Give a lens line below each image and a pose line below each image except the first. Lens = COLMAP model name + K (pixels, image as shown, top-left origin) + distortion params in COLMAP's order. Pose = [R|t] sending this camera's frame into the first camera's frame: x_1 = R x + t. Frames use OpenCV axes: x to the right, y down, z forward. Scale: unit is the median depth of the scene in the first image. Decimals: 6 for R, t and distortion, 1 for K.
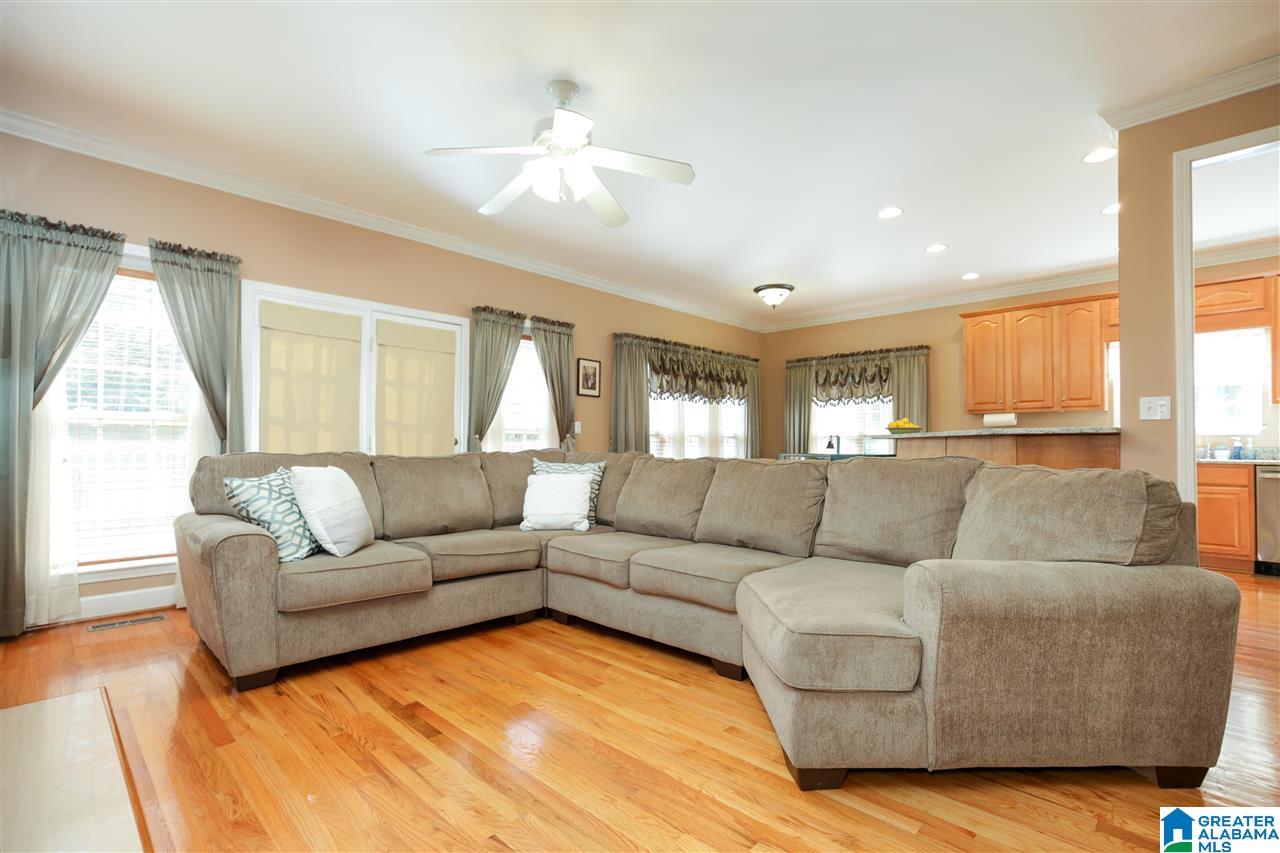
lens RADIAL K [[589.8, 0, 644.3], [0, 589.8, 432.8], [0, 0, 1]] dist [-0.005951, -0.000263]
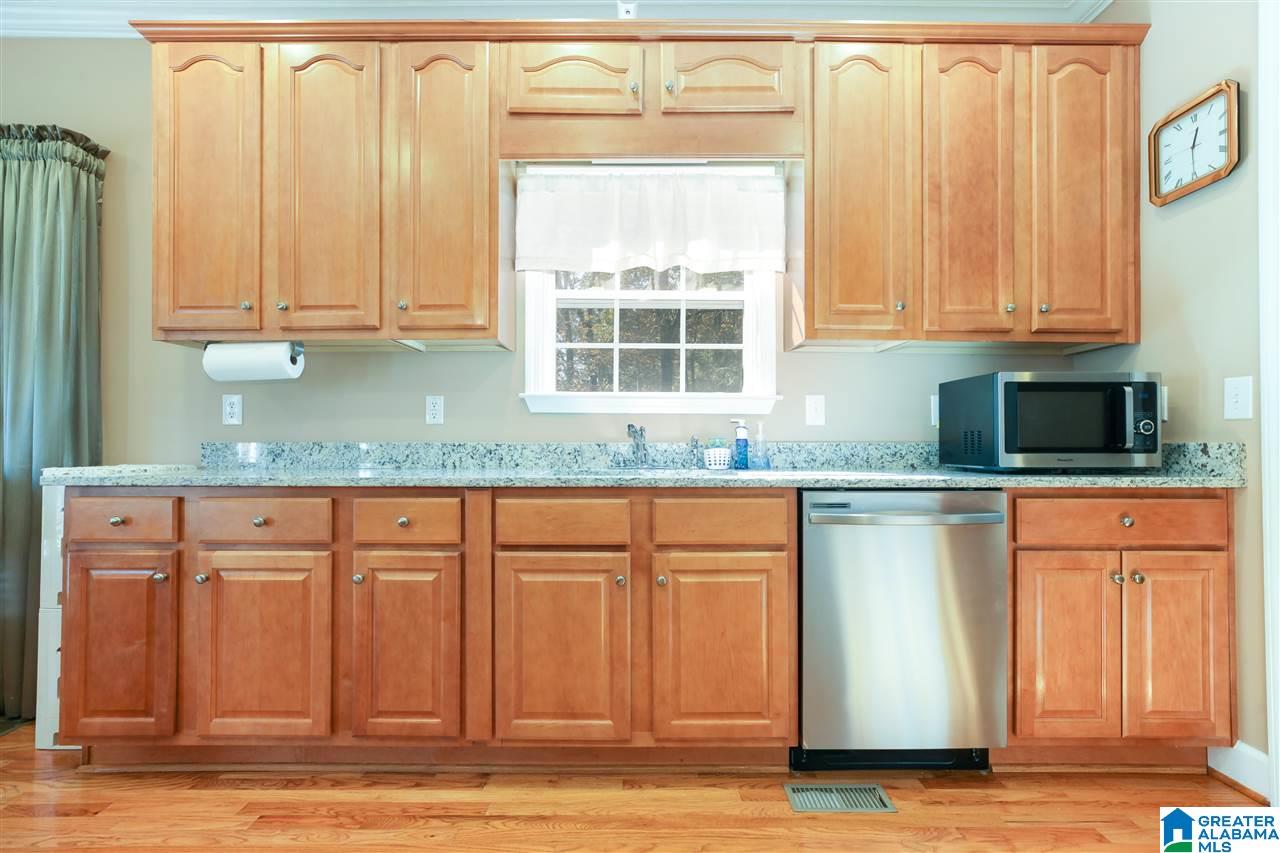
lens RADIAL K [[589.8, 0, 641.3], [0, 589.8, 437.0], [0, 0, 1]] dist [-0.005951, -0.000263]
pose [[0.726832, 0.006335, 0.686786, 0.366356], [-0.015785, 0.999847, 0.007482, 0.010850], [-0.686634, -0.016279, 0.726821, 0.409204]]
